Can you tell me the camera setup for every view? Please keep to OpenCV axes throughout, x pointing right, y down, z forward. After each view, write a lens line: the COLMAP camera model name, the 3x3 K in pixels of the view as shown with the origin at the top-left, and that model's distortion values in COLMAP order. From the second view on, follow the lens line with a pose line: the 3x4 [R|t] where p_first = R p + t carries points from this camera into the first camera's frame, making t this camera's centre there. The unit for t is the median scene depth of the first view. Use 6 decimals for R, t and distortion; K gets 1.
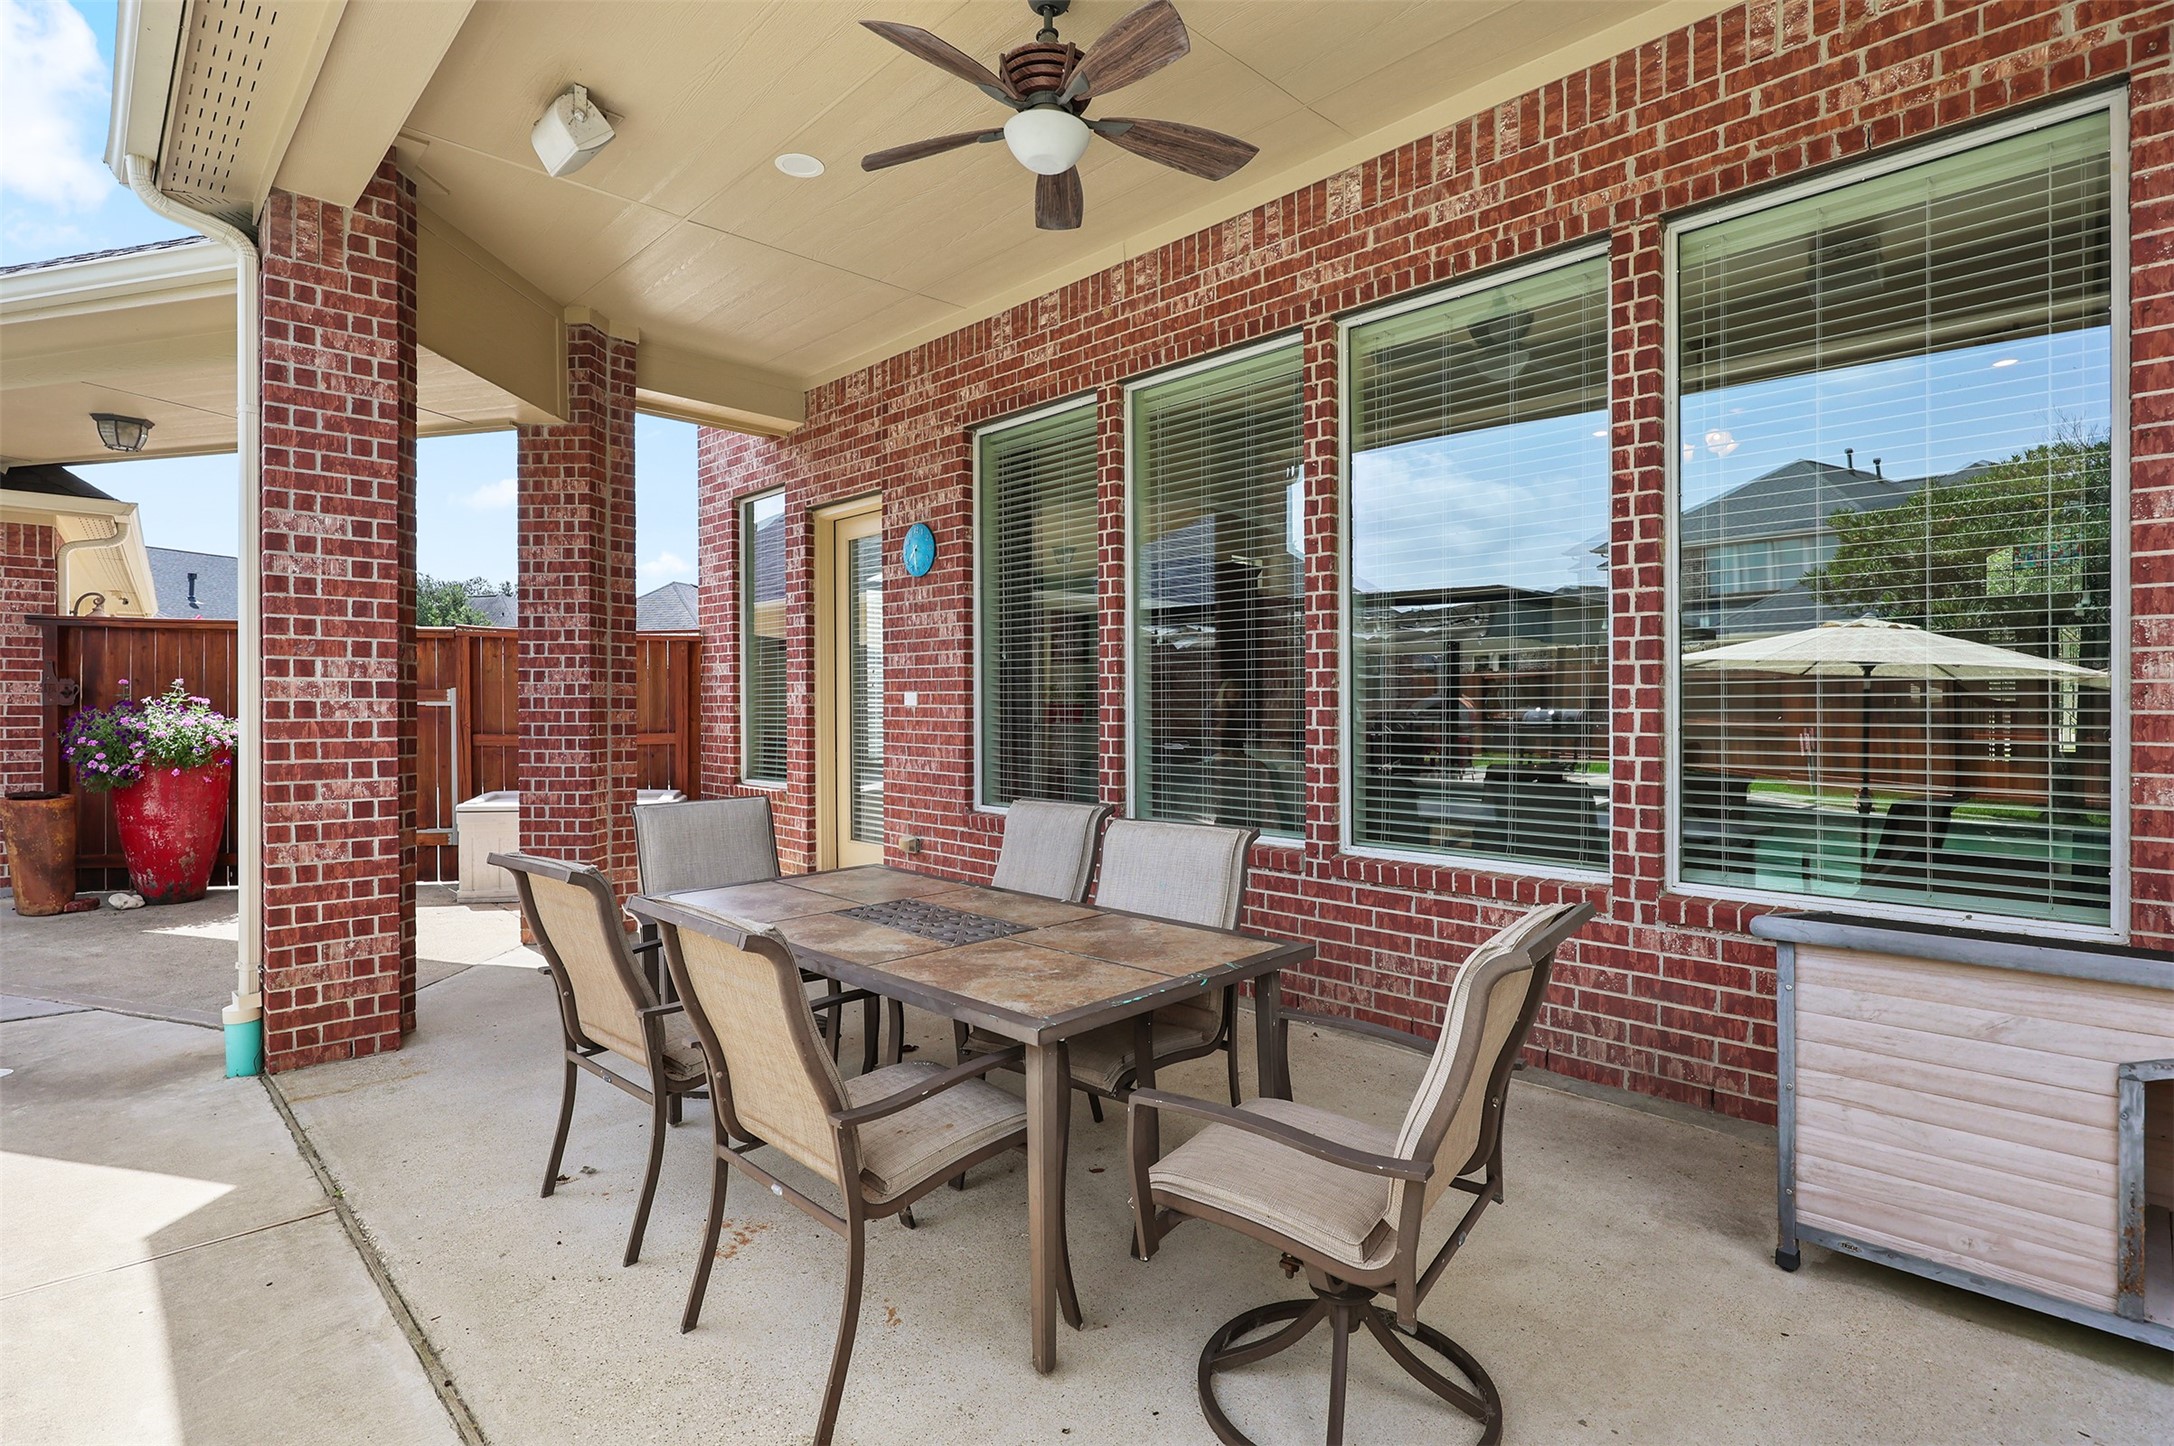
lens RADIAL K [[1062.9, 0, 1073.0], [0, 1062.9, 714.0], [0, 0, 1]] dist [0.000873, 0.000655]
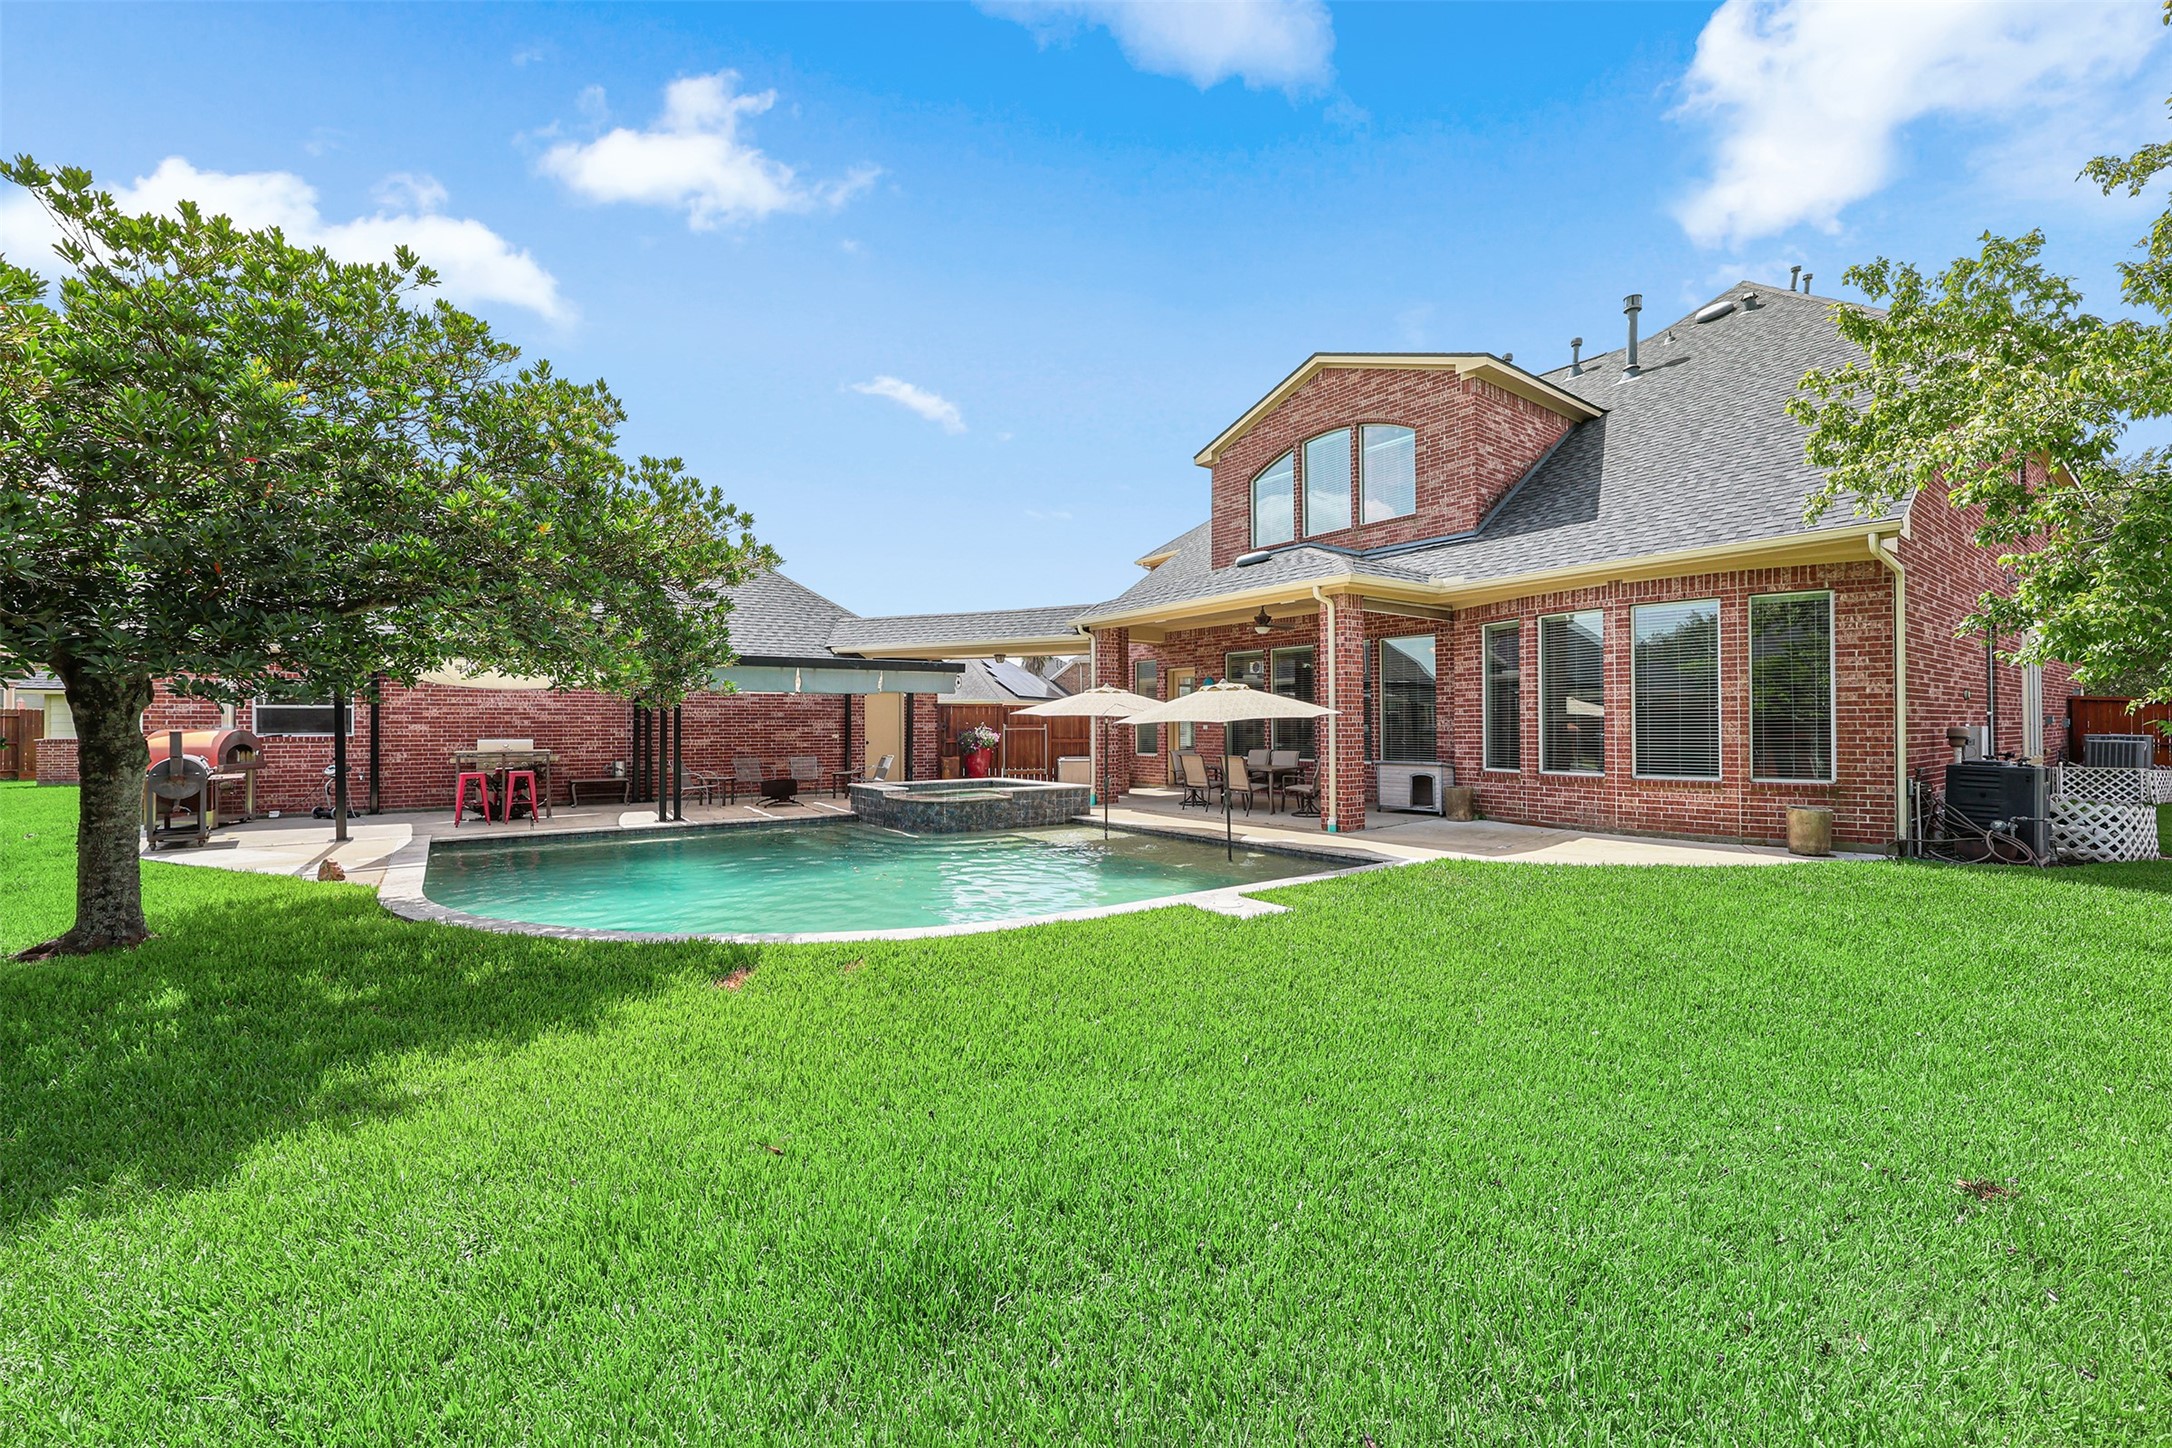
lens RADIAL K [[881.2, 0, 1107.3], [0, 881.2, 729.1], [0, 0, 1]] dist [-0.043711, -0.000164]
pose [[0.997471, -0.005834, -0.070837, -0.293789], [0.005826, 0.999983, -0.000329, -0.008897], [0.070837, -0.000084, 0.997488, -2.082168]]
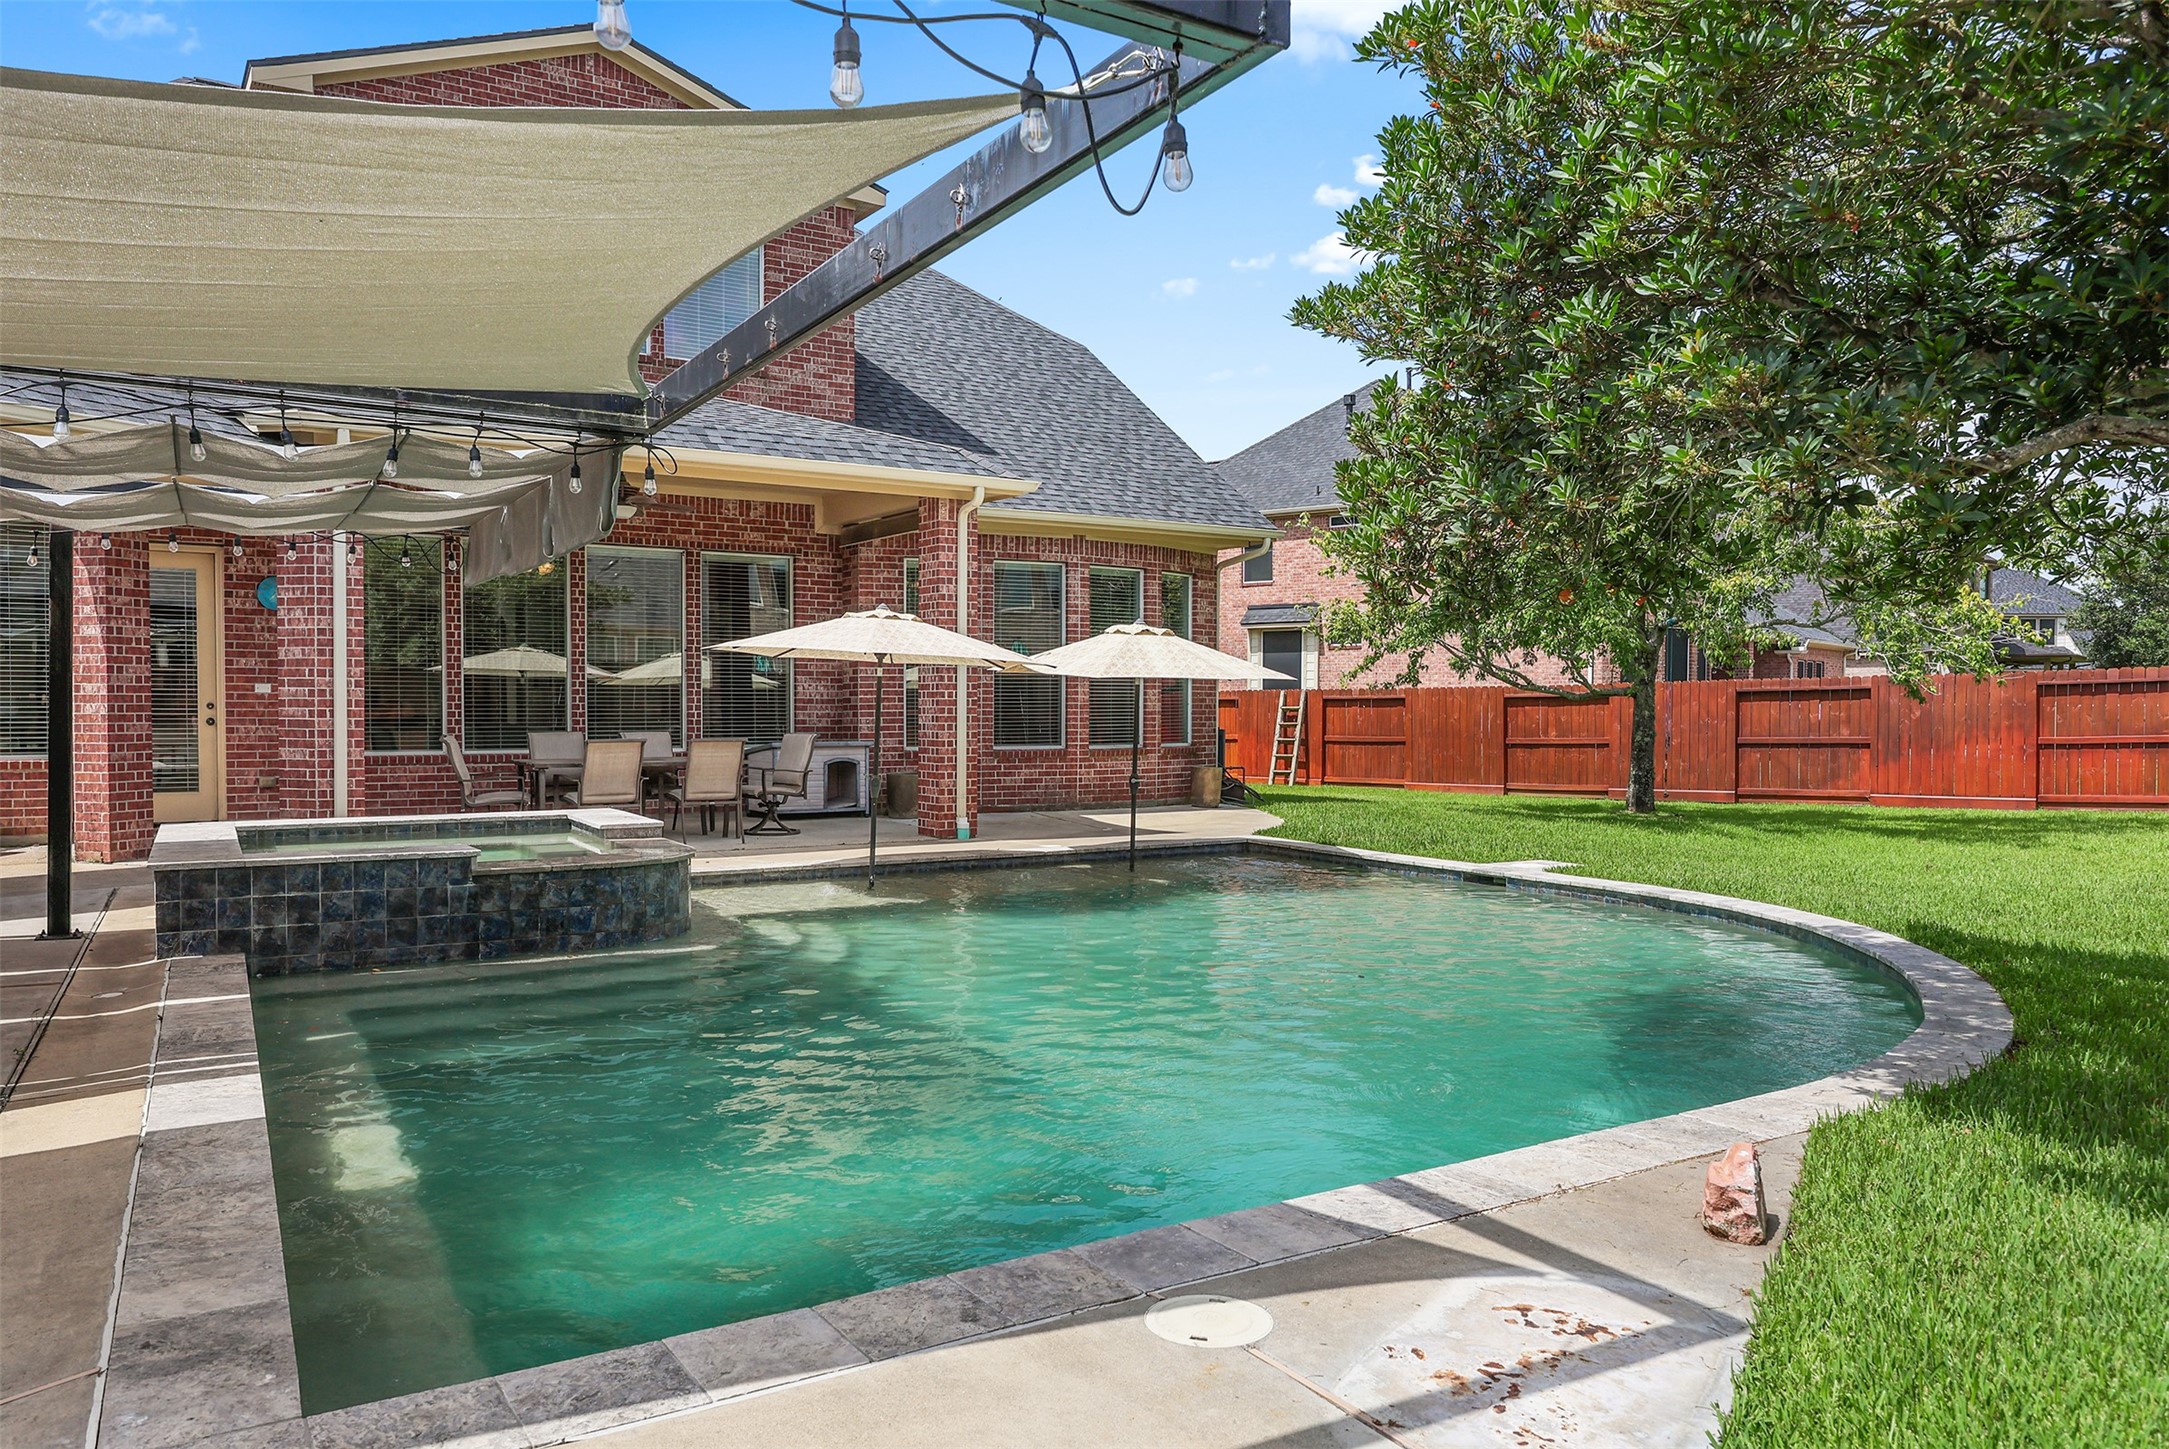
lens RADIAL K [[1434.6, 0, 1087.9], [0, 1434.6, 730.3], [0, 0, 1]] dist [0.039637, 0.000465]
pose [[0.183757, -0.017739, 0.982812, -2.202763], [0.004005, 0.999842, 0.017297, 0.016486], [-0.982964, 0.000757, 0.183799, -0.615317]]
